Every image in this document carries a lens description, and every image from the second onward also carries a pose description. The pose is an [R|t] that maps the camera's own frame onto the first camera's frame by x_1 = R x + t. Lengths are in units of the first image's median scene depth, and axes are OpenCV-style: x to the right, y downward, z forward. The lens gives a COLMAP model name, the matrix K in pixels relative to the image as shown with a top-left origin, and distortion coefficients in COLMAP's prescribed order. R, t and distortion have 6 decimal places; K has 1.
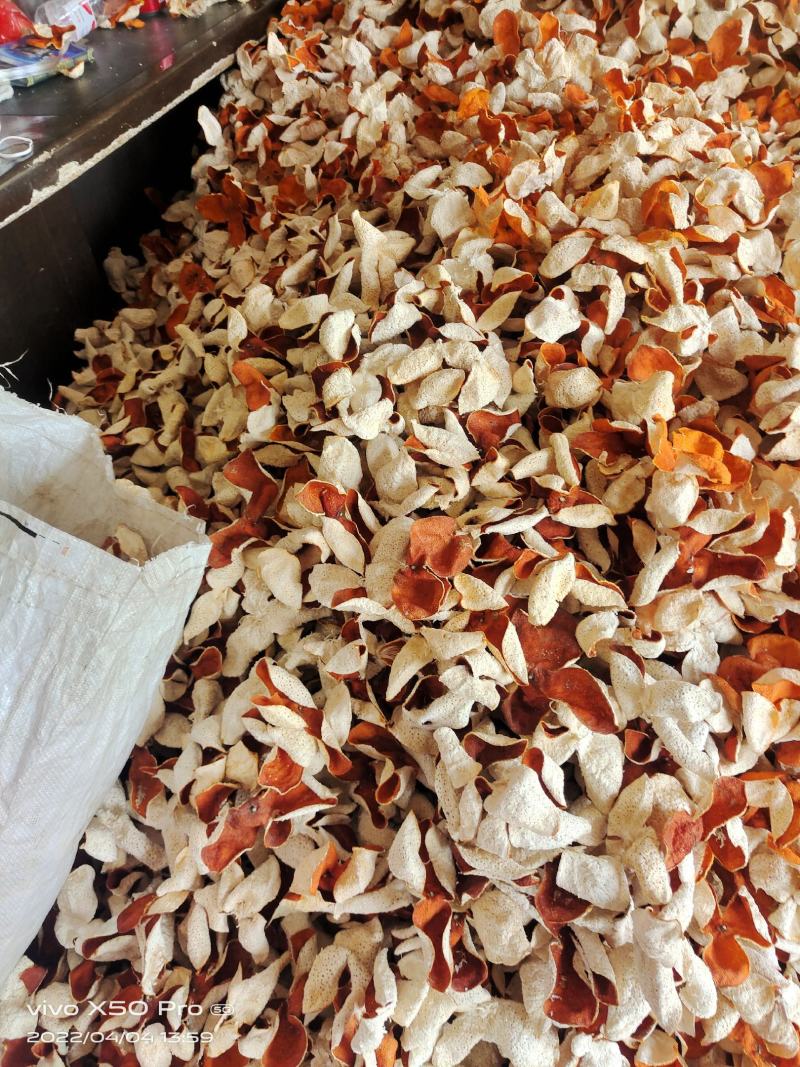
lens RADIAL K [[835.4, 0, 397.0], [0, 835.4, 528.9], [0, 0, 1]] dist [0.069530, -0.083651]
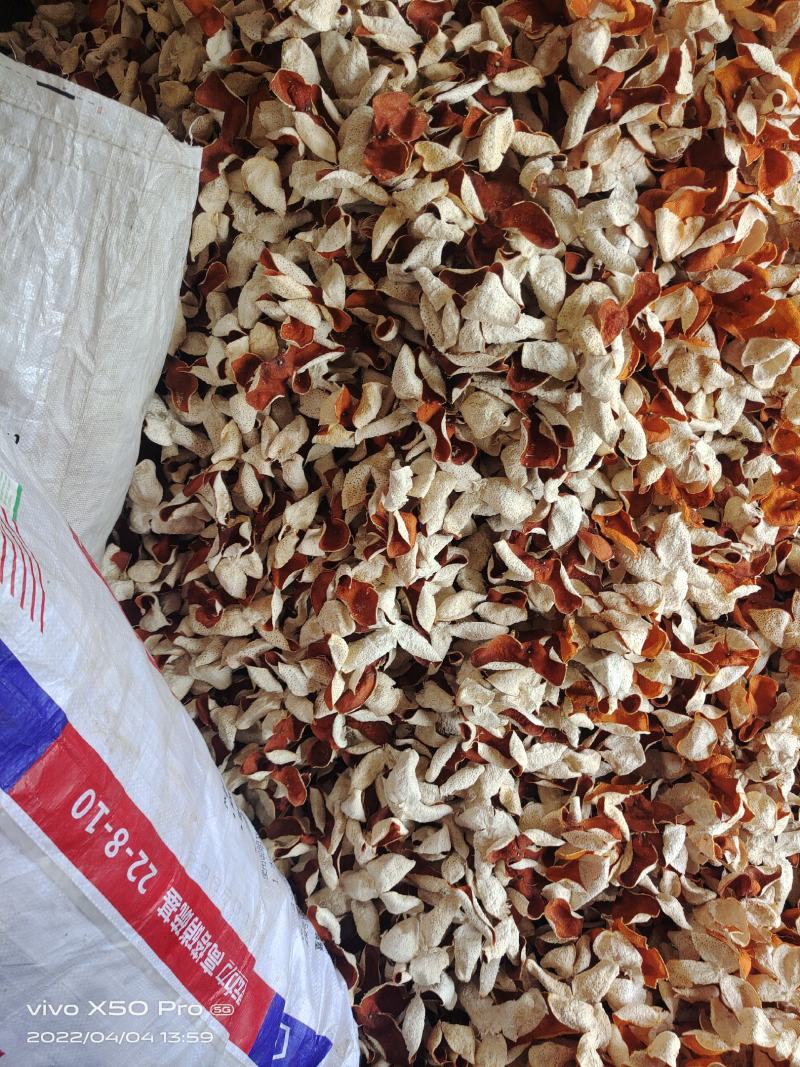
lens RADIAL K [[835.4, 0, 397.0], [0, 835.4, 528.9], [0, 0, 1]] dist [0.069530, -0.083651]
pose [[0.988268, -0.146611, 0.042790, -0.086428], [0.132159, 0.961347, 0.241547, 0.286977], [-0.076550, -0.233059, 0.969445, -0.279873]]
